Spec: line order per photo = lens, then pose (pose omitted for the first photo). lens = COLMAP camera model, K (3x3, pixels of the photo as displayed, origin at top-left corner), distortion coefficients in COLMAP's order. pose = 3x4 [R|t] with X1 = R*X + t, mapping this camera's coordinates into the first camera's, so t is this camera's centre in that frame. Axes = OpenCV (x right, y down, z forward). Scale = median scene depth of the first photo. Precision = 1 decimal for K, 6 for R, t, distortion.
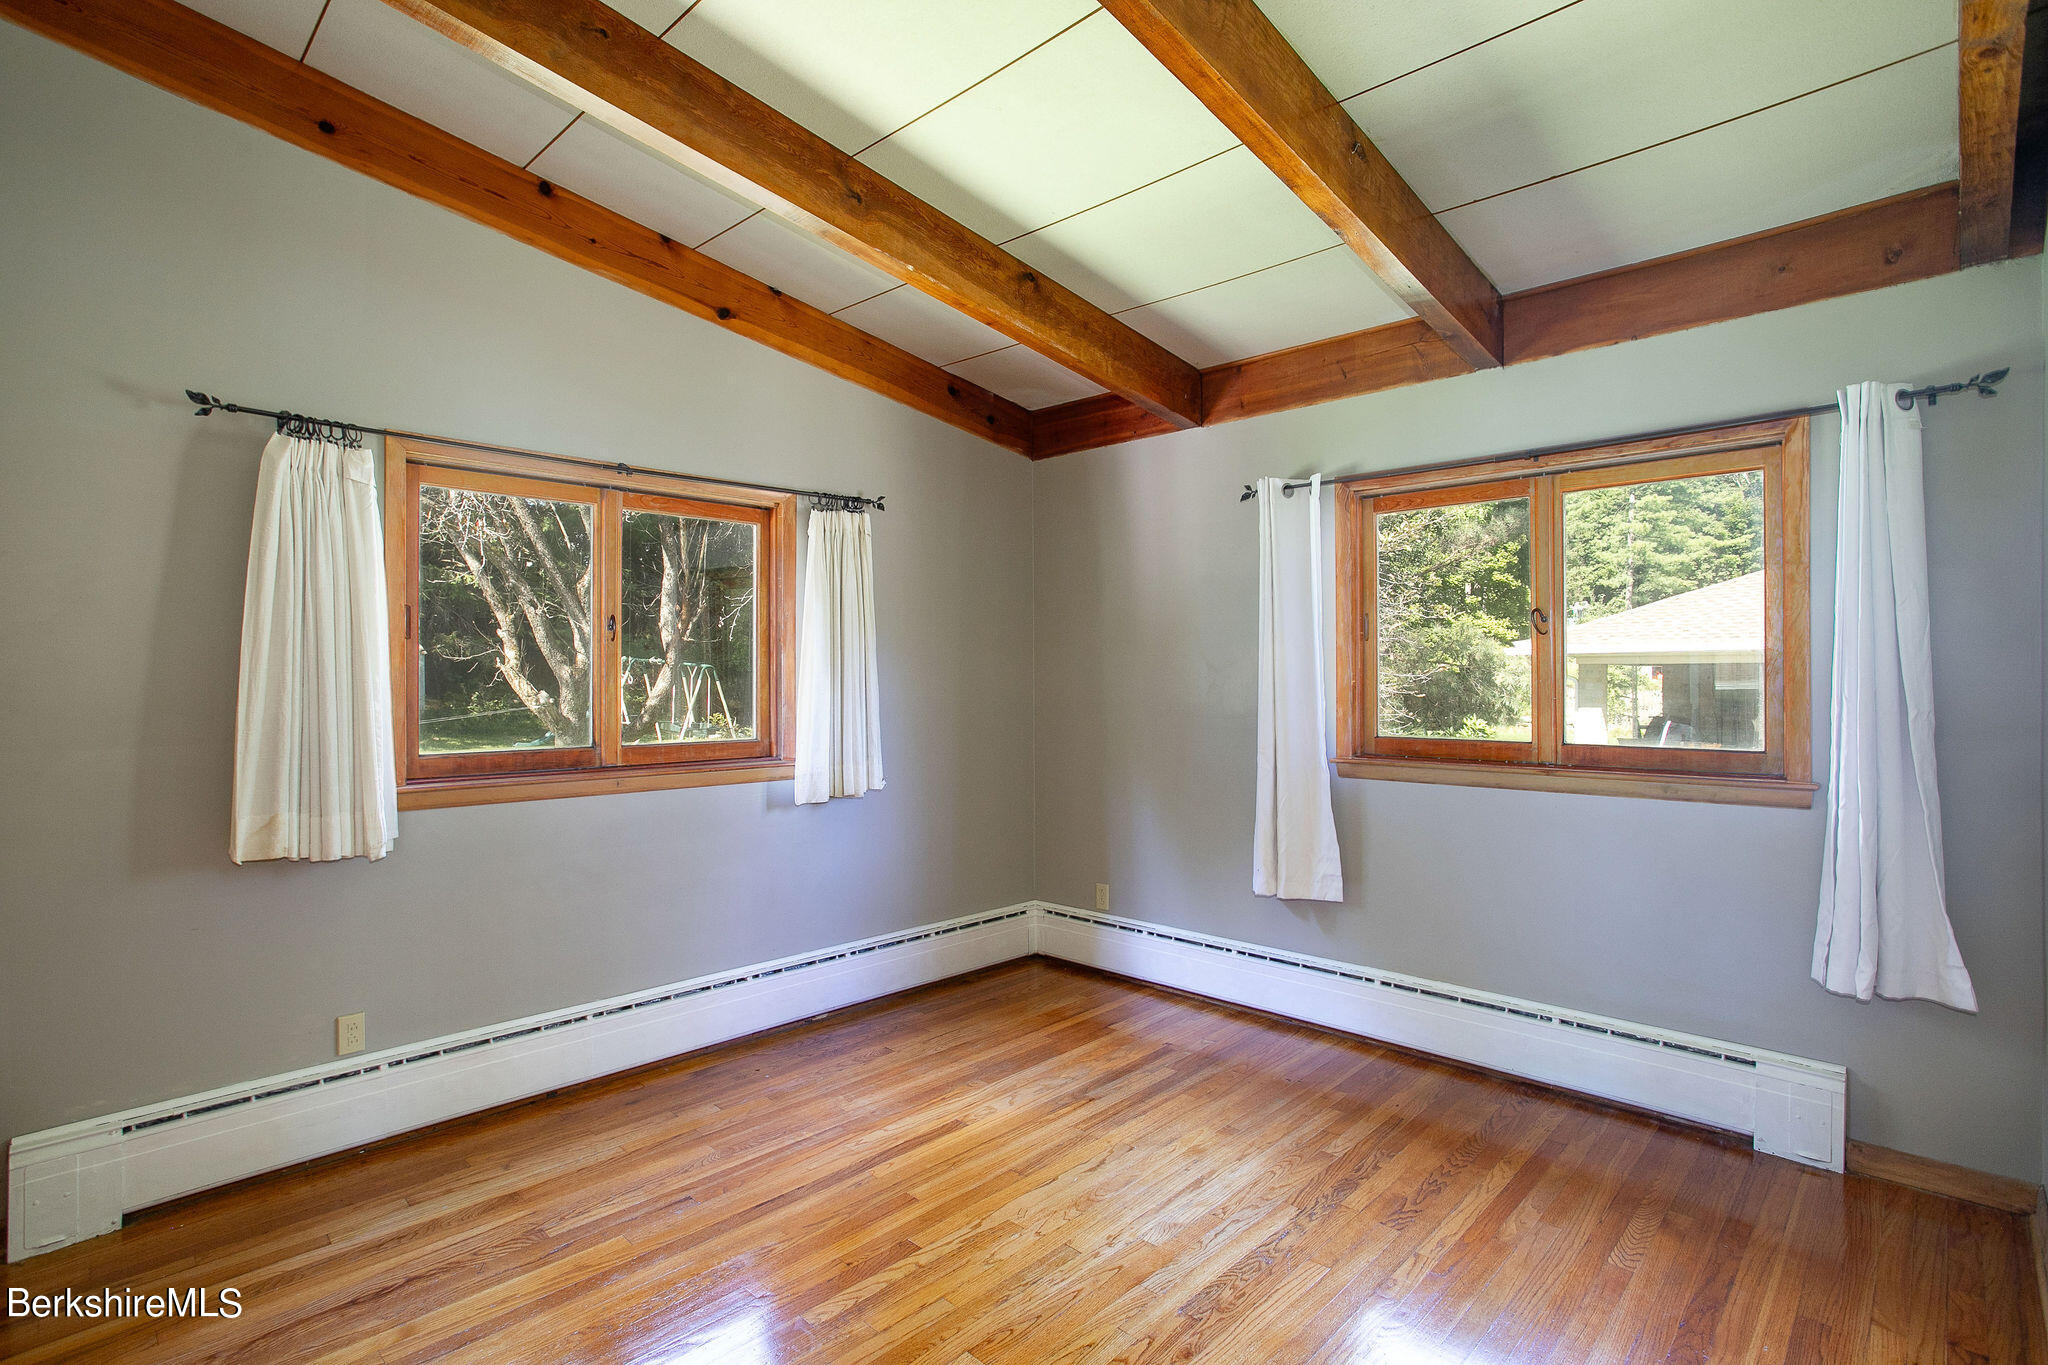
lens RADIAL K [[987.4, 0, 1012.0], [0, 987.4, 678.7], [0, 0, 1]] dist [-0.052183, 0.026158]
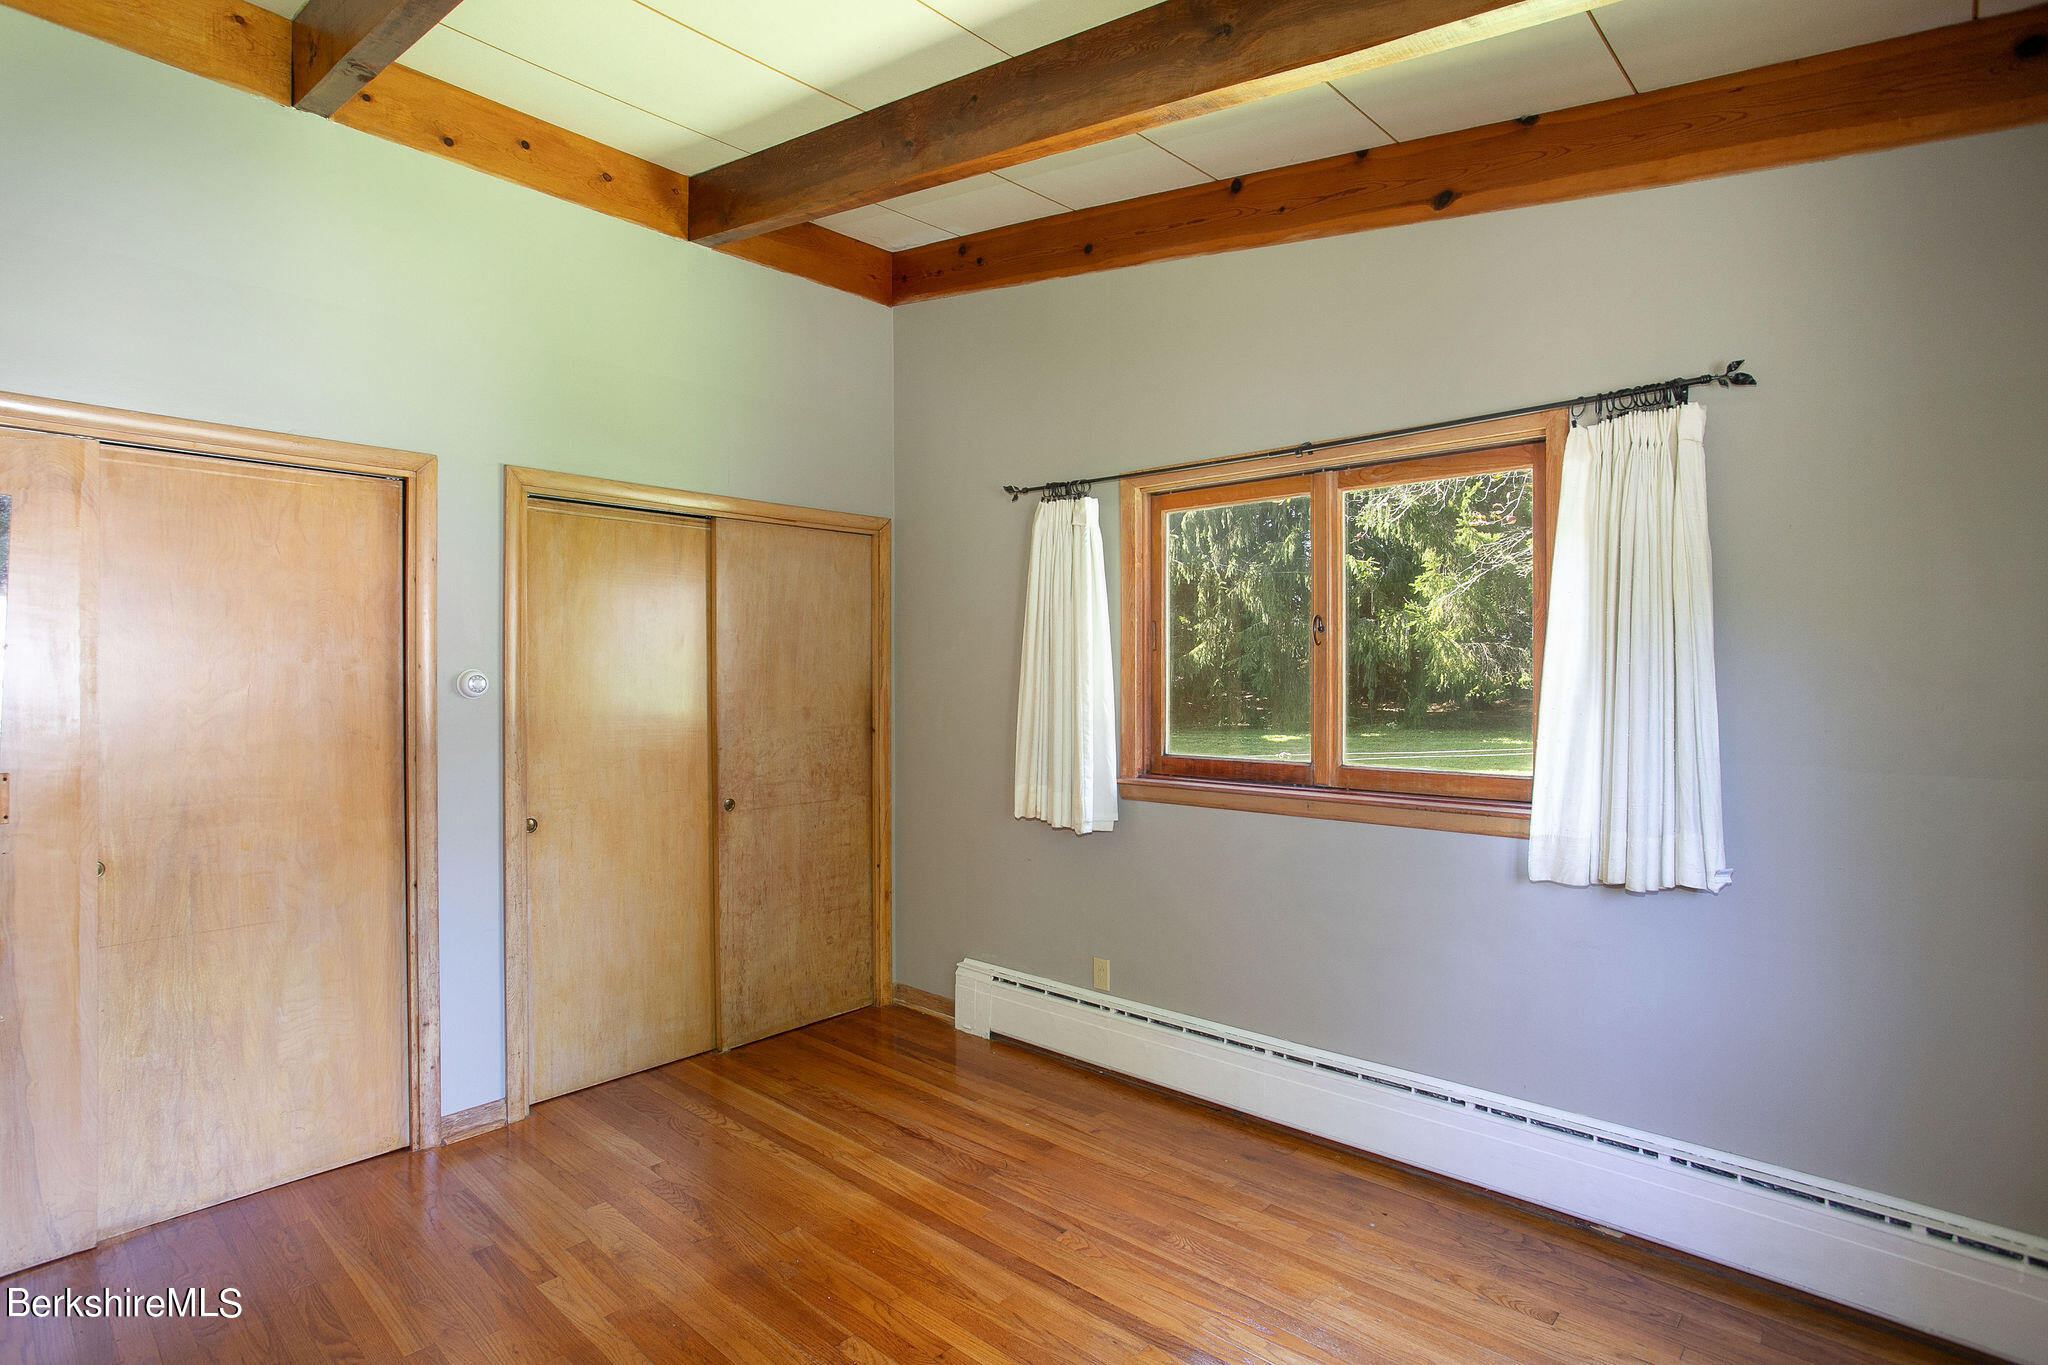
lens RADIAL K [[1022.5, 0, 1024.0], [0, 1022.5, 682.5], [0, 0, 1]] dist [-0.070155, 0.031181]
pose [[0.027071, 0.007867, -0.999603, 0.520715], [-0.003190, 0.999965, 0.007783, -0.011514], [0.999628, 0.002978, 0.027095, 0.745073]]
